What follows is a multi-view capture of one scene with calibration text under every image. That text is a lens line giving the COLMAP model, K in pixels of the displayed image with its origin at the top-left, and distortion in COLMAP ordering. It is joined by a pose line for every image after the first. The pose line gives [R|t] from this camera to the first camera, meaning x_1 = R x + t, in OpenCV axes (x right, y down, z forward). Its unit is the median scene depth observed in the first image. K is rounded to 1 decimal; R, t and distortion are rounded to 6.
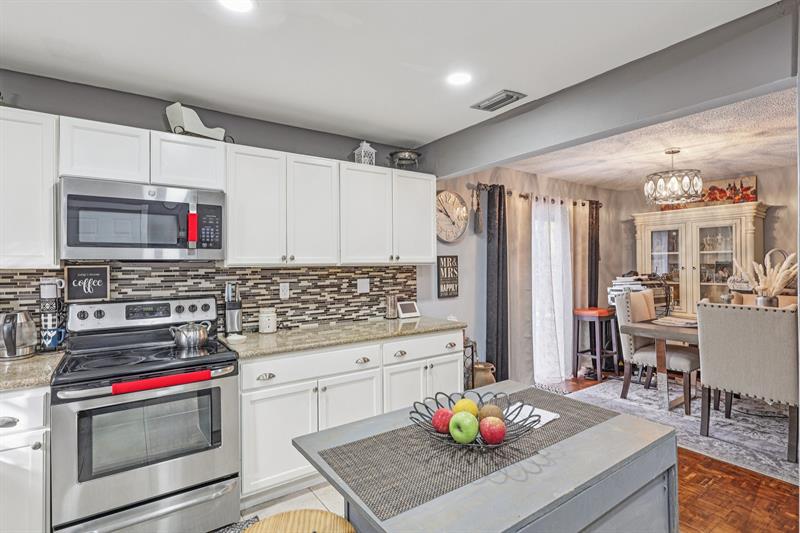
lens RADIAL K [[402.8, 0, 400.0], [0, 402.8, 266.5], [0, 0, 1]] dist [-0.001387, -0.000077]
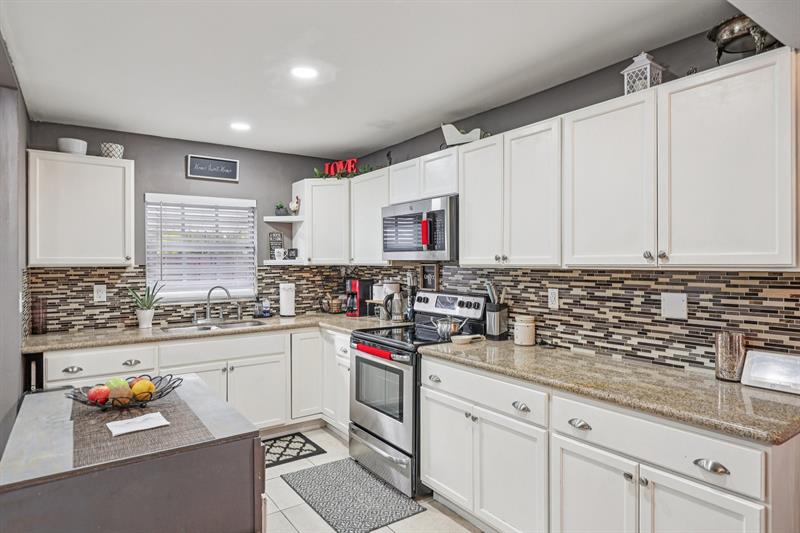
lens RADIAL K [[461.4, 0, 400.0], [0, 461.4, 266.5], [0, 0, 1]] dist [0.000844, 0.000257]
pose [[0.004897, 0.018158, -0.999823, 0.565862], [-0.005231, 0.999822, 0.018132, -0.016058], [0.999974, 0.005141, 0.004991, 0.641011]]
